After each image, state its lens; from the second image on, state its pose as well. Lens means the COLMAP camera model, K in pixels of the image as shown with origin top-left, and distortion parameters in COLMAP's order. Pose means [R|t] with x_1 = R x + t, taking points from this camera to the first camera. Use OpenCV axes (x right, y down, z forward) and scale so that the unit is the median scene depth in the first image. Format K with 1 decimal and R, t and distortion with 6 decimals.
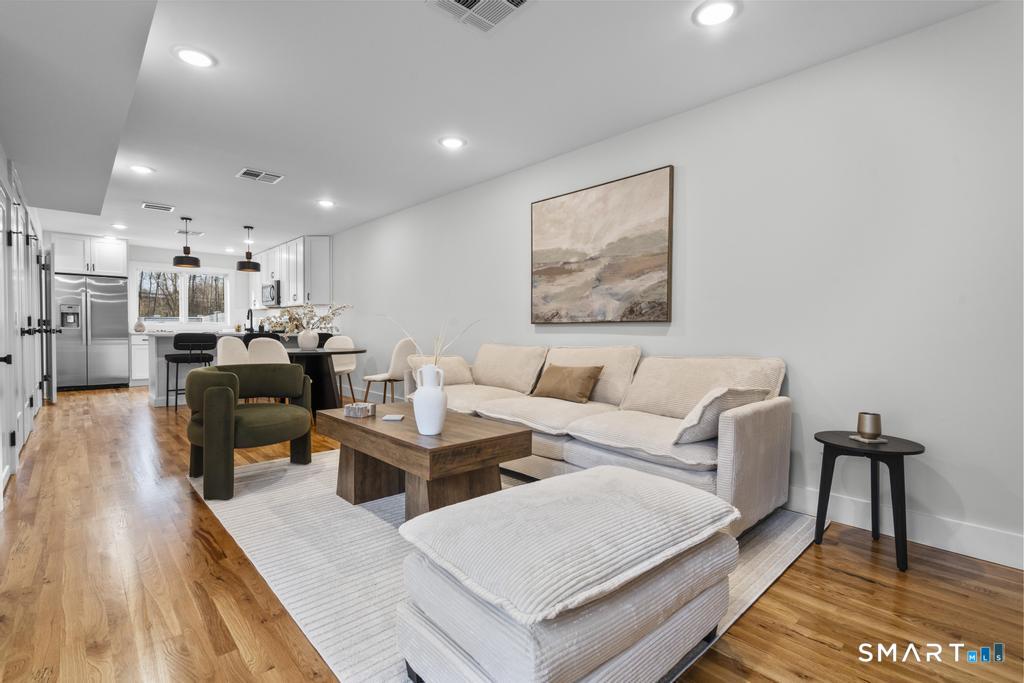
lens RADIAL K [[473.2, 0, 511.3], [0, 473.2, 341.5], [0, 0, 1]] dist [-0.001988, 0.003954]
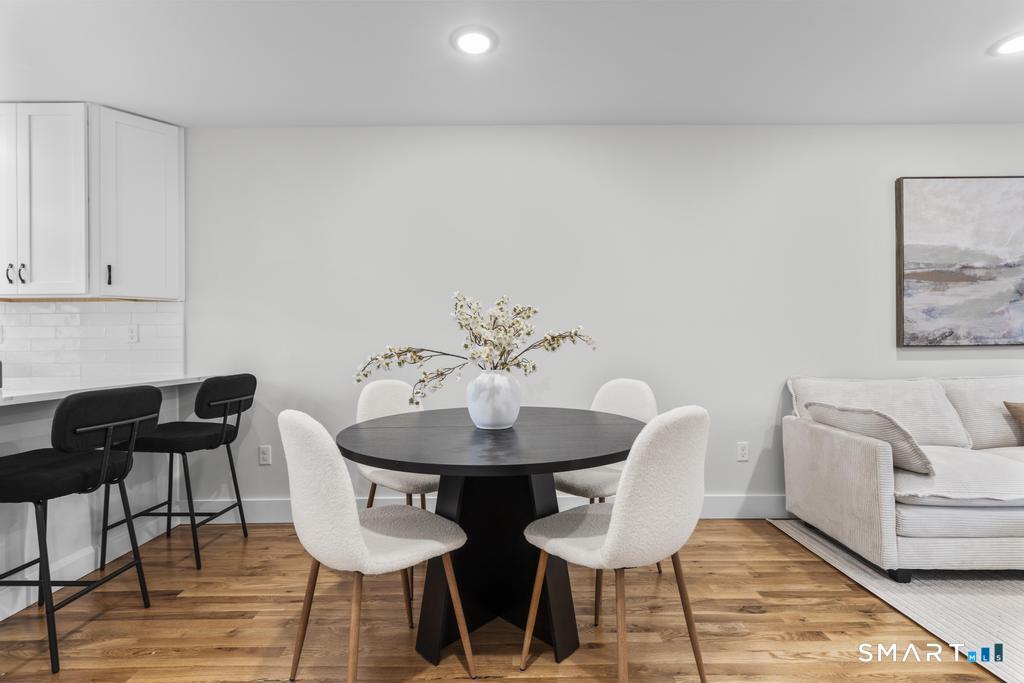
lens RADIAL K [[473.2, 0, 514.3], [0, 473.2, 342.5], [0, 0, 1]] dist [-0.001988, 0.003954]
pose [[0.673076, -0.009733, 0.739510, -0.953669], [0.030899, 0.999410, -0.014969, -0.056547], [-0.738928, 0.032925, 0.672979, 1.043958]]
